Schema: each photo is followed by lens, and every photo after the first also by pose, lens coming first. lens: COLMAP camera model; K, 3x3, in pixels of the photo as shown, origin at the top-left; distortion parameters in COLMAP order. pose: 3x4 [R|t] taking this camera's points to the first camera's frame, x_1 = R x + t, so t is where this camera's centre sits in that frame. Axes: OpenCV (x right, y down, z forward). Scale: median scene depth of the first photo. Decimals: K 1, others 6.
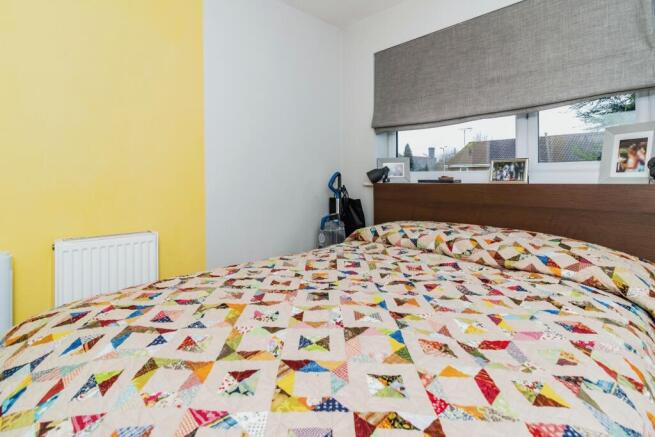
lens RADIAL K [[306.1, 0, 307.3], [0, 306.1, 215.8], [0, 0, 1]] dist [-0.001750, -0.000485]
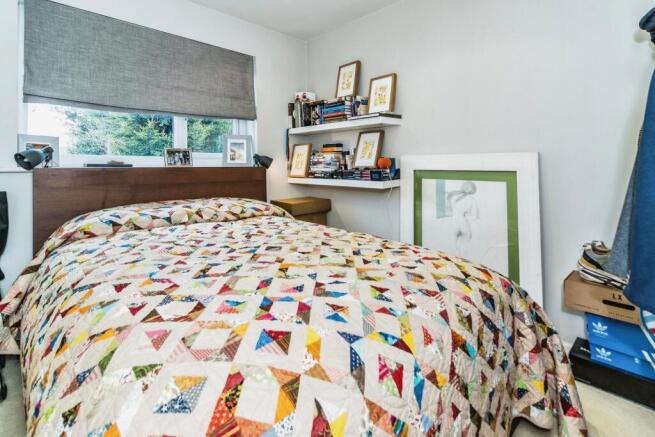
lens RADIAL K [[306.1, 0, 307.3], [0, 306.1, 215.8], [0, 0, 1]] dist [-0.001750, -0.000485]
pose [[0.060581, -0.167628, 0.983987, -0.681970], [0.111669, 0.980748, 0.160201, -0.049404], [-0.991897, 0.100176, 0.078134, 0.371397]]
